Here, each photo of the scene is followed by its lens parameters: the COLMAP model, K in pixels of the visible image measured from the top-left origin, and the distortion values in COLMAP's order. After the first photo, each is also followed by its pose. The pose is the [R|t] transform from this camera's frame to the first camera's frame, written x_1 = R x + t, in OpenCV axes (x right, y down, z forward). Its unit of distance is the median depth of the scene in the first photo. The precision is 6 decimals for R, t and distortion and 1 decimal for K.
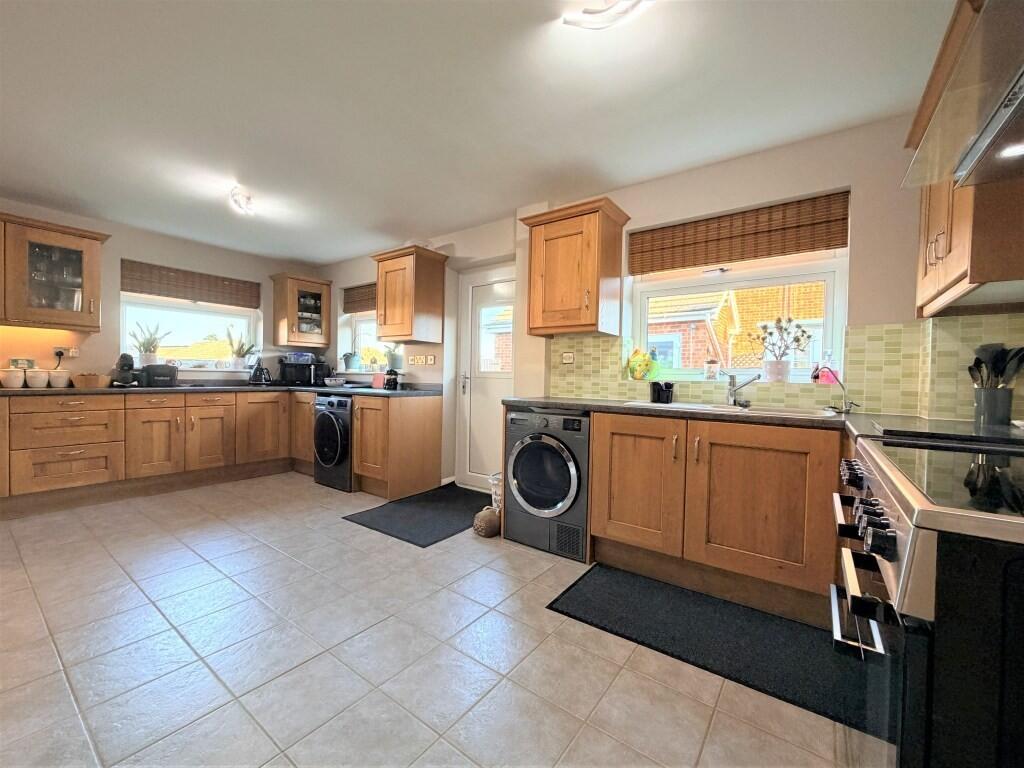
lens RADIAL K [[409.0, 0, 512.0], [0, 409.0, 384.0], [0, 0, 1]] dist [-0.000237, 0.000059]
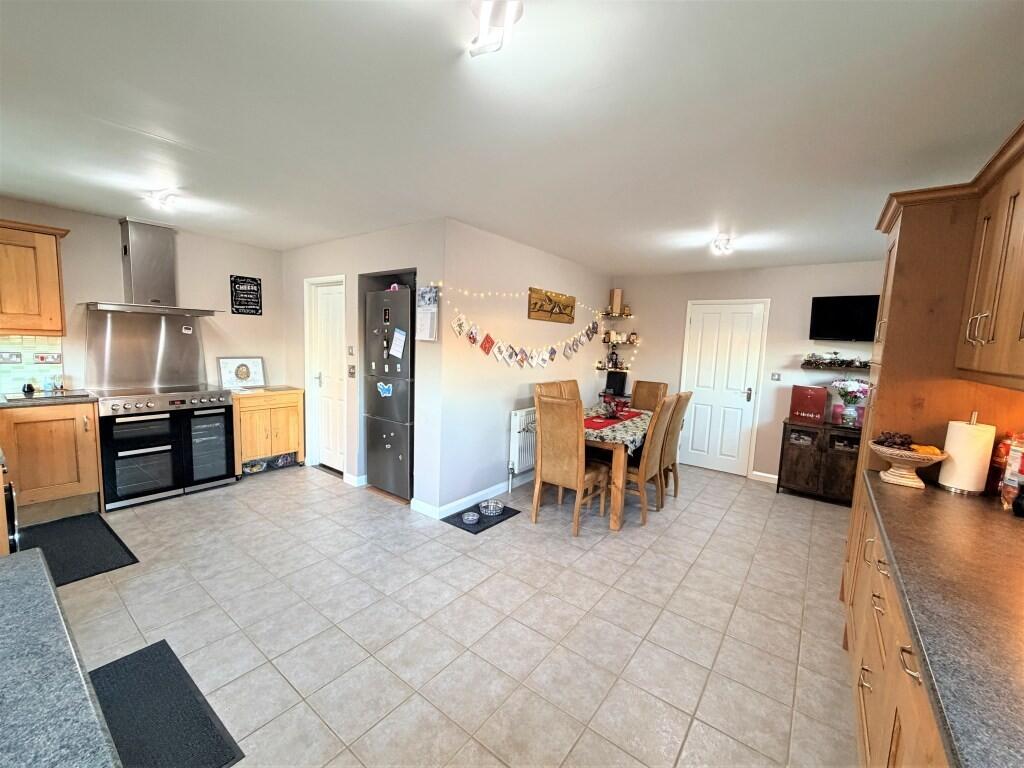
lens RADIAL K [[415.6, 0, 512.0], [0, 415.6, 384.0], [0, 0, 1]] dist [-0.000743, 0.000038]
pose [[-0.998286, -0.055479, 0.018617, -0.911267], [-0.052734, 0.990781, 0.124789, -0.214119], [-0.025369, 0.123594, -0.992009, 1.813860]]
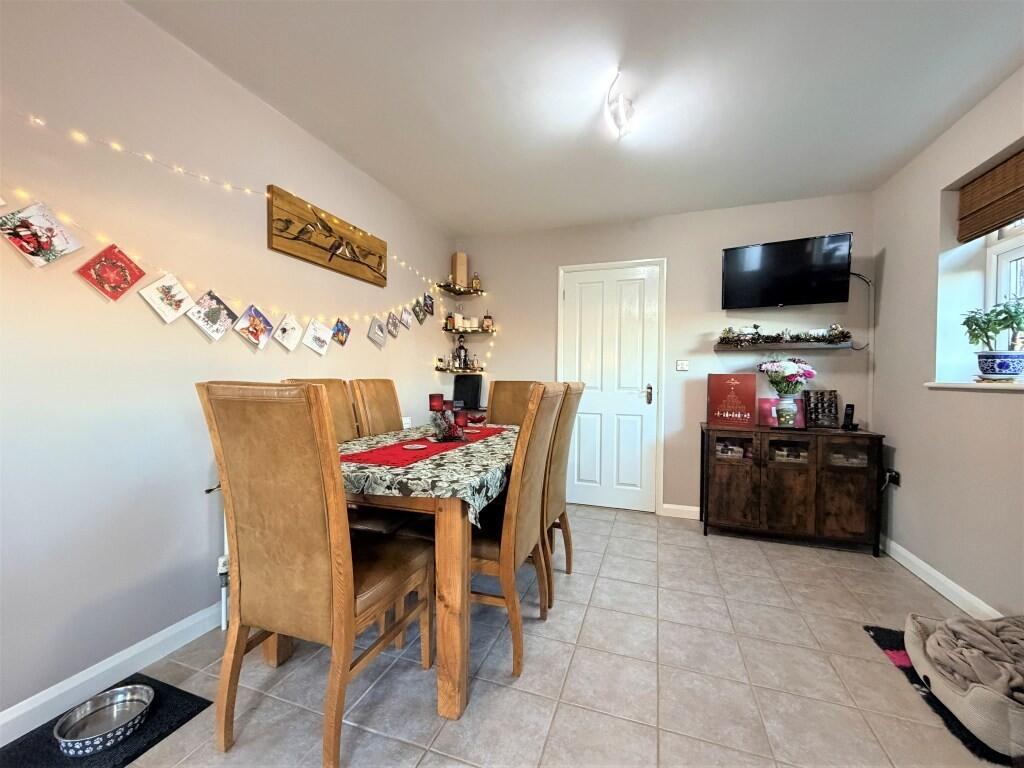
lens RADIAL K [[409.0, 0, 512.0], [0, 409.0, 384.0], [0, 0, 1]] dist [-0.000237, 0.000059]
pose [[-0.958428, -0.019891, -0.284641, -1.170946], [-0.028752, 0.999222, 0.026983, -0.035367], [0.283883, 0.034045, -0.958254, 1.017189]]
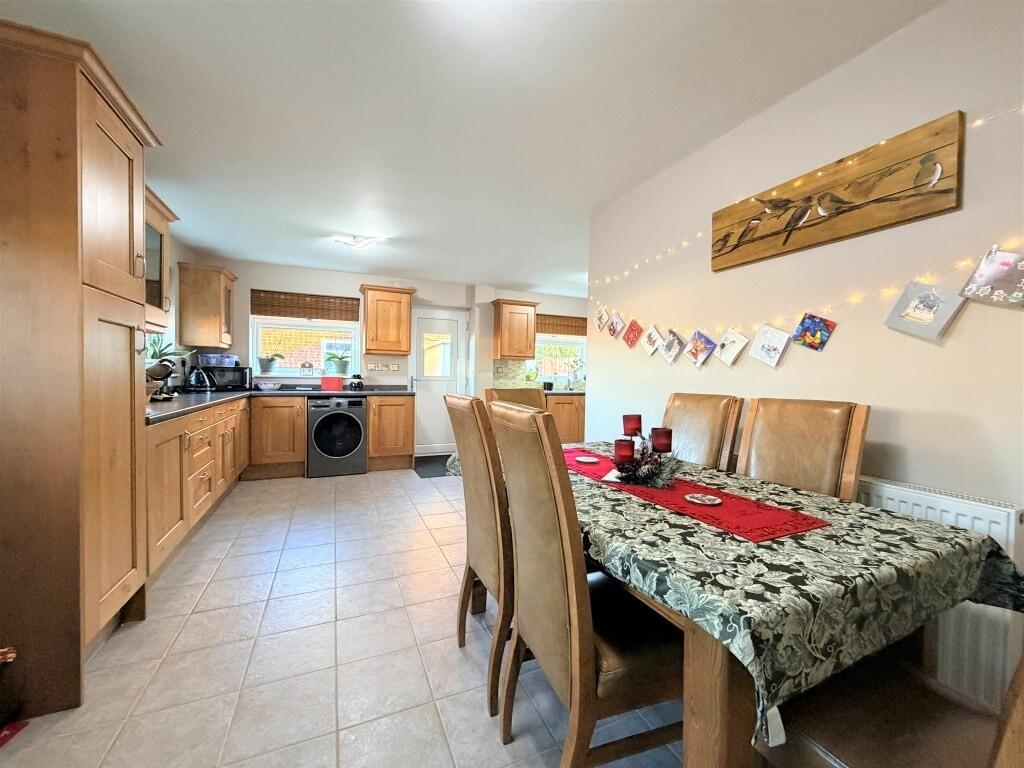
lens RADIAL K [[396.7, 0, 501.5], [0, 396.7, 383.4], [0, 0, 1]] dist [-0.000093, 0.000041]
pose [[0.513502, -0.022632, 0.857790, -1.908580], [0.007408, 0.999732, 0.021943, -0.054037], [-0.858056, -0.004913, 0.513532, 0.034522]]
